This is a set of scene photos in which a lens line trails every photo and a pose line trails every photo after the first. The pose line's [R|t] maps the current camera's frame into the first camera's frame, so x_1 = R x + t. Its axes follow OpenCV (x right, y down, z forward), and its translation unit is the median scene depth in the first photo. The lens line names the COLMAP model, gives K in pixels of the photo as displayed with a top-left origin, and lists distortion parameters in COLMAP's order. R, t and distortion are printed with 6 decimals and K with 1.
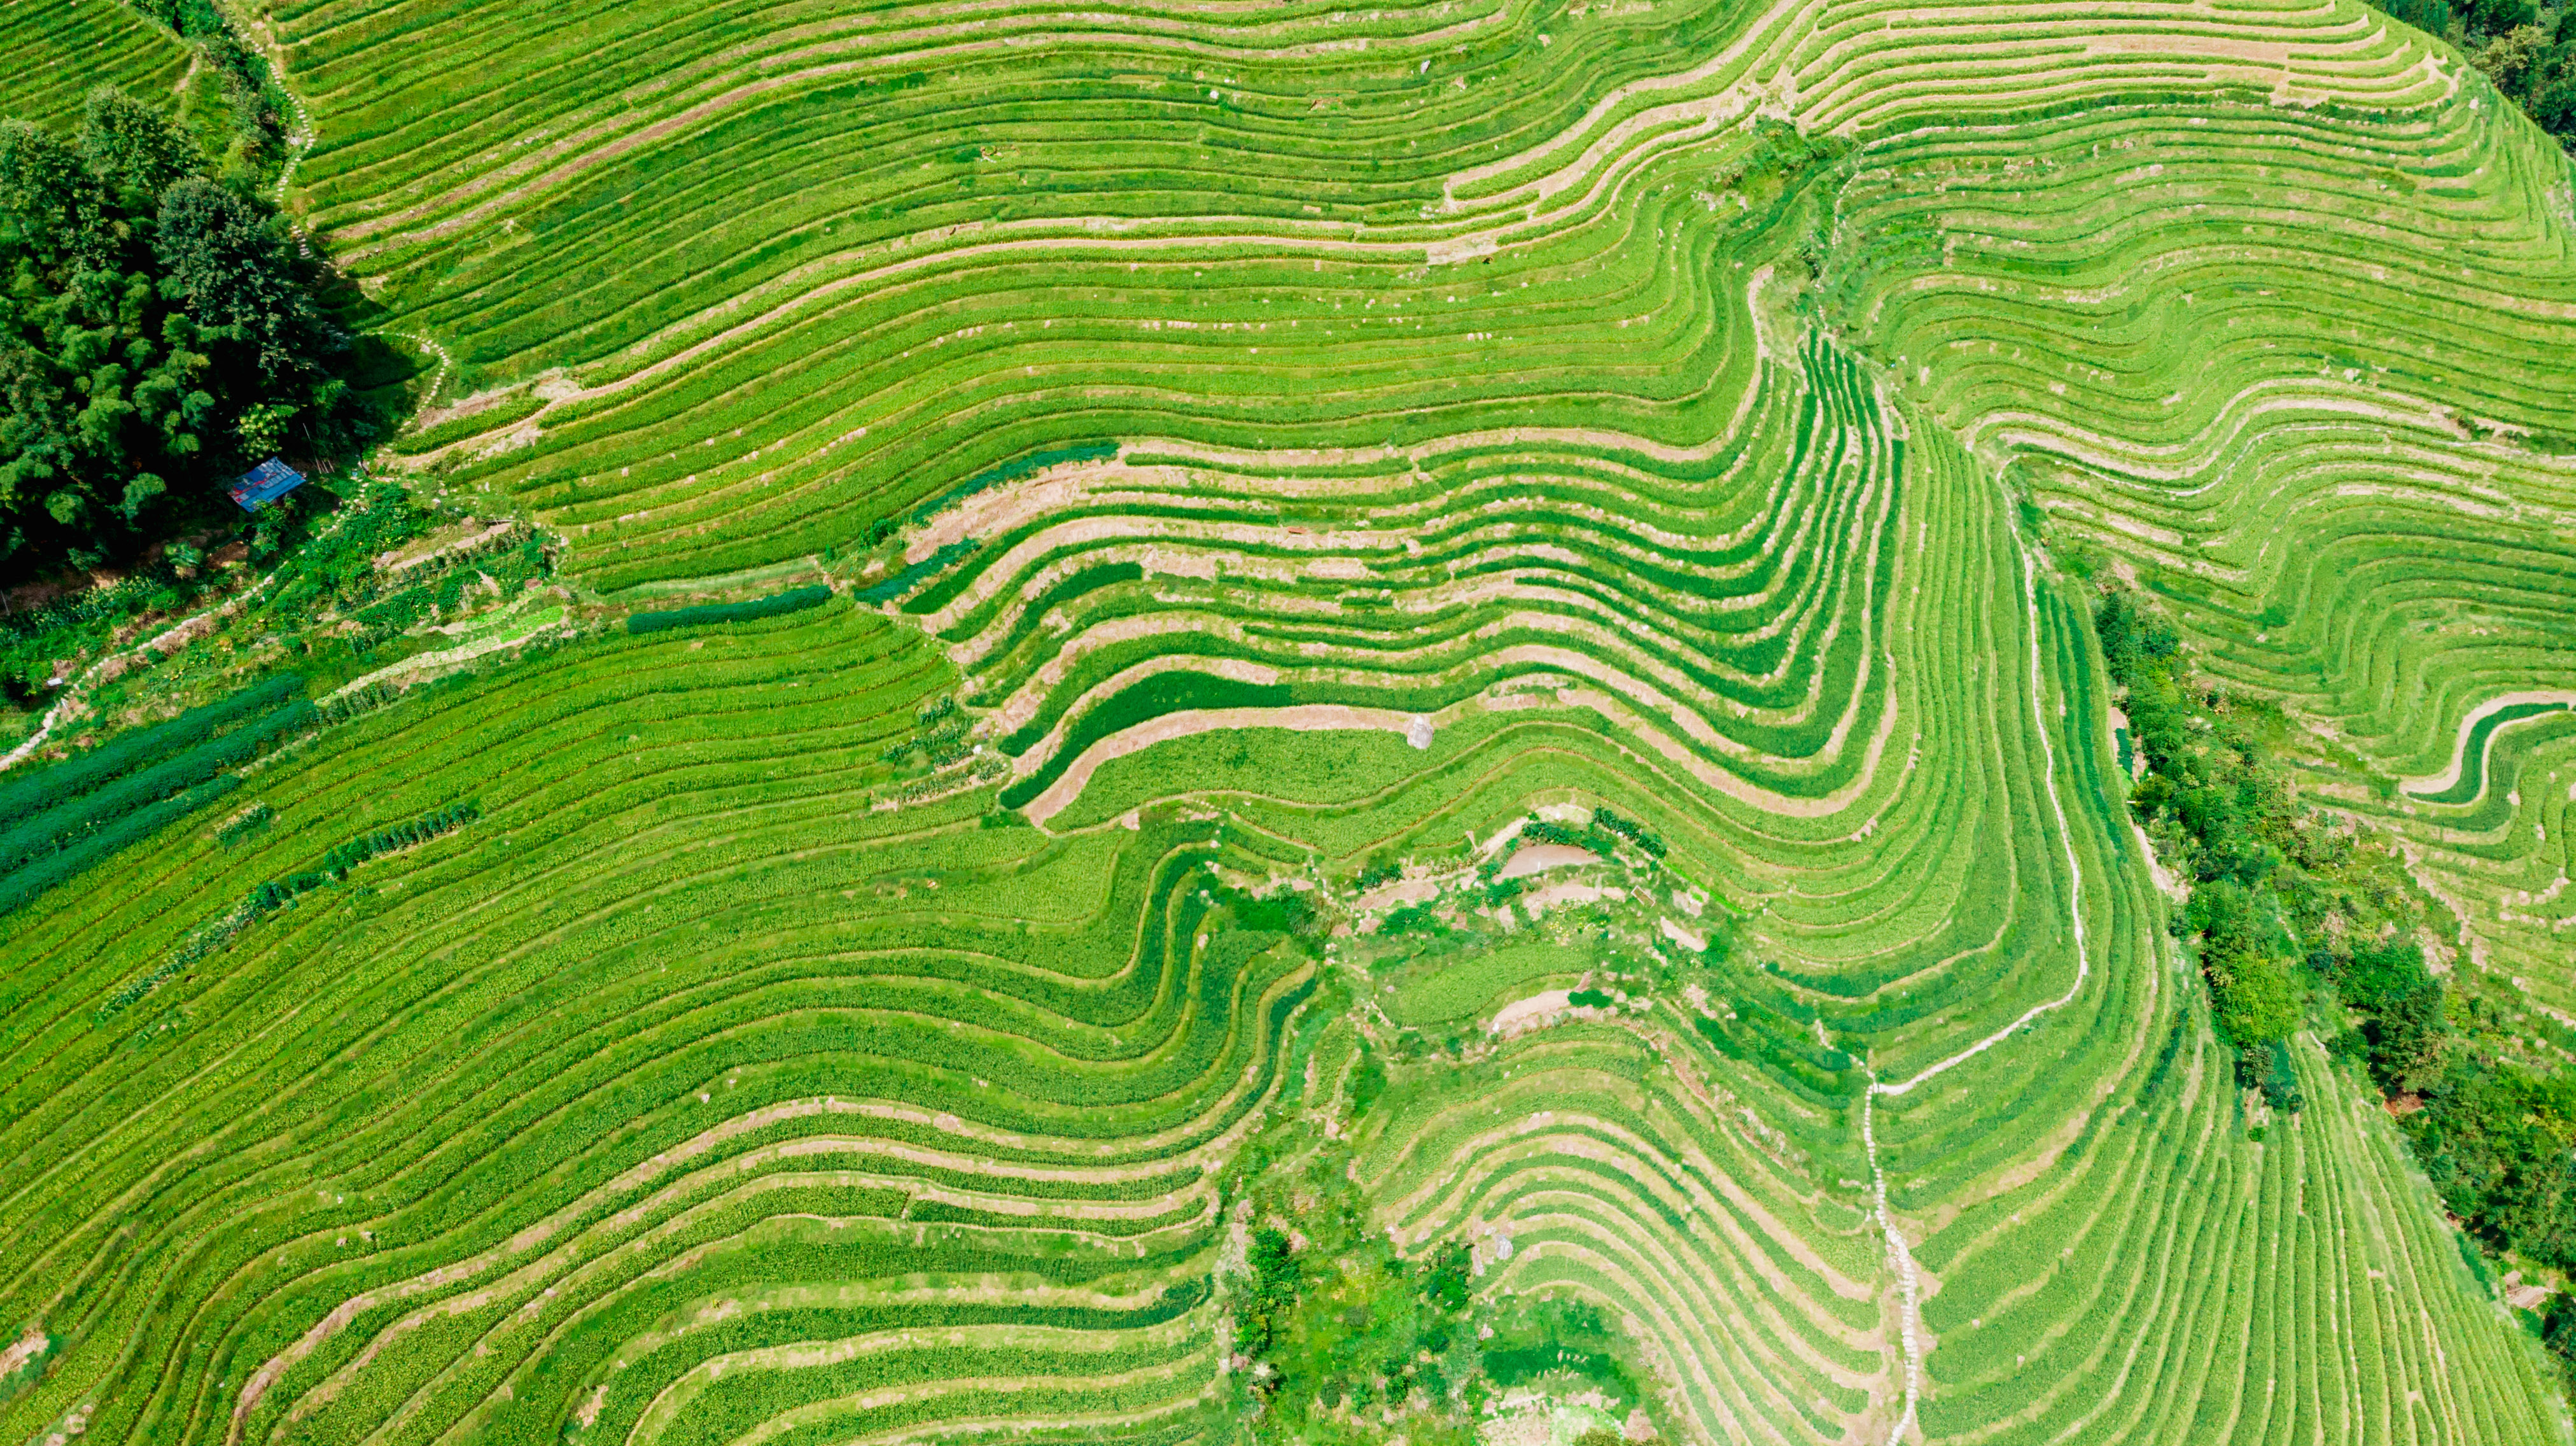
lens RADIAL K [[1885.9, 0, 1252.5], [0, 1885.9, 720.2], [0, 0, 1]] dist [-0.011506, 0.040080]
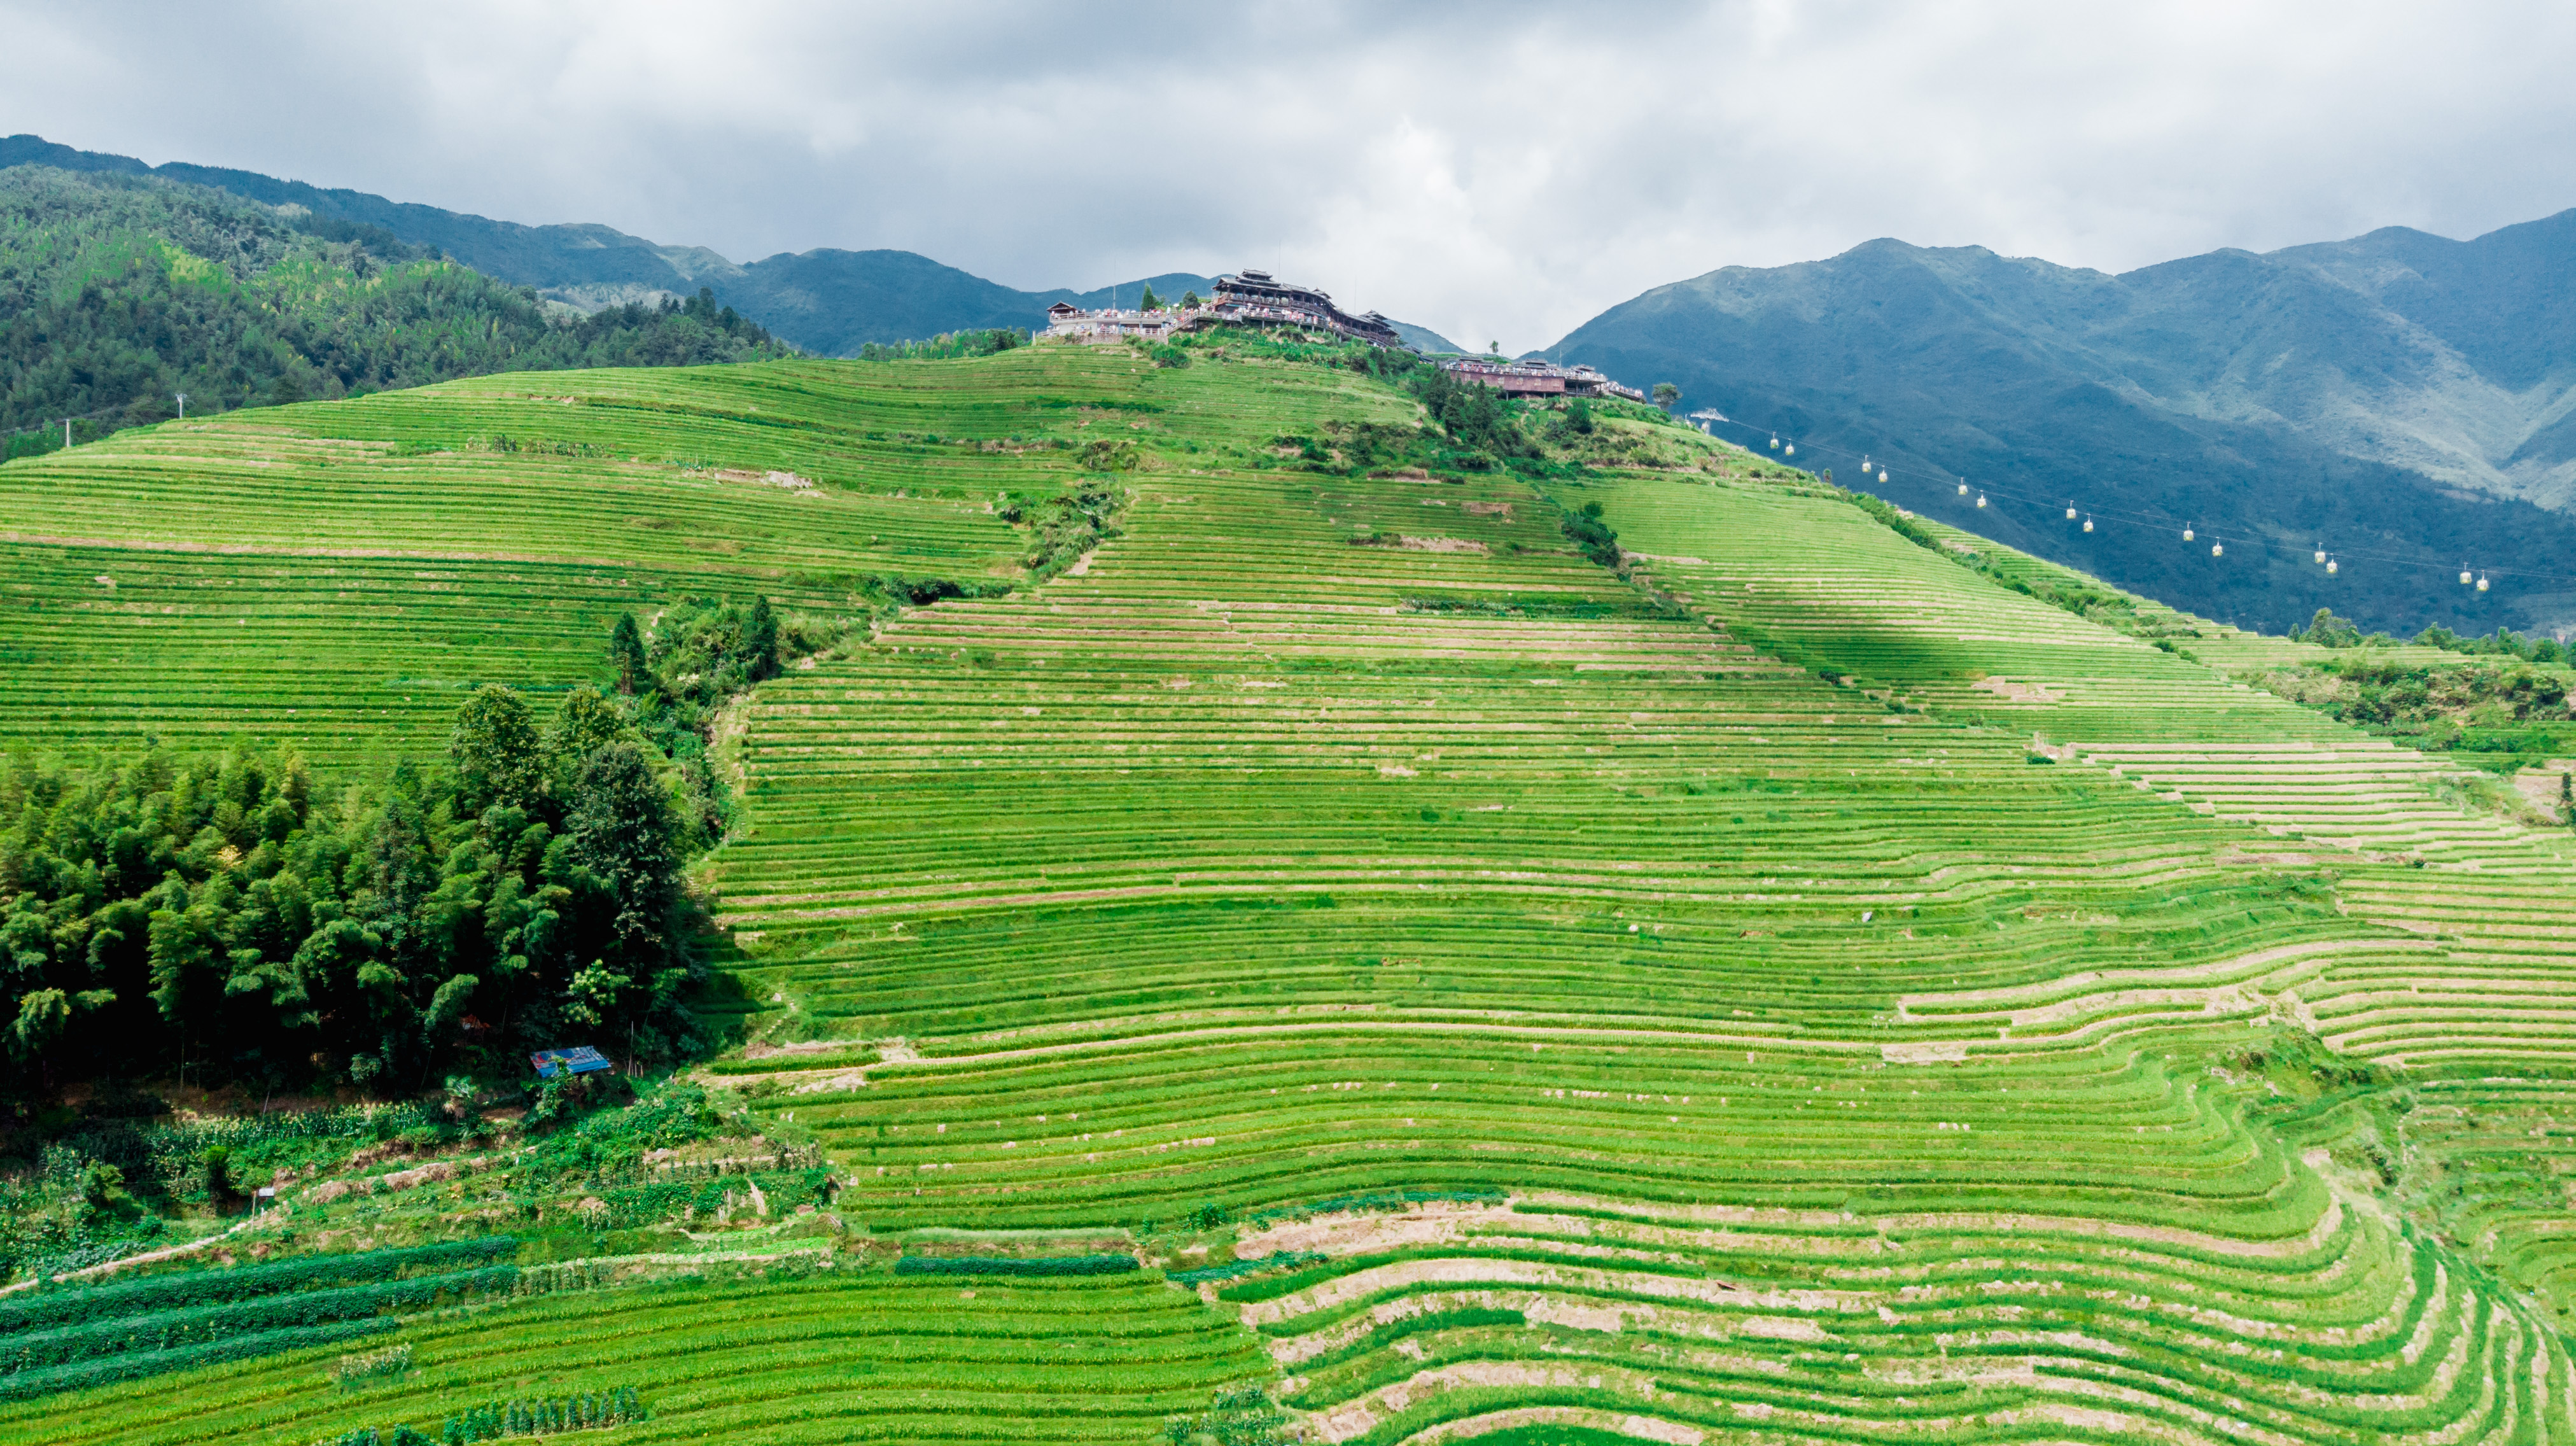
lens RADIAL K [[1885.9, 0, 1252.5], [0, 1885.9, 720.2], [0, 0, 1]] dist [-0.011506, 0.040080]
pose [[0.974639, 0.007114, -0.223672, 0.004452], [-0.157156, 0.733316, -0.661476, 0.277885], [0.159316, 0.679851, 0.715836, 0.254080]]
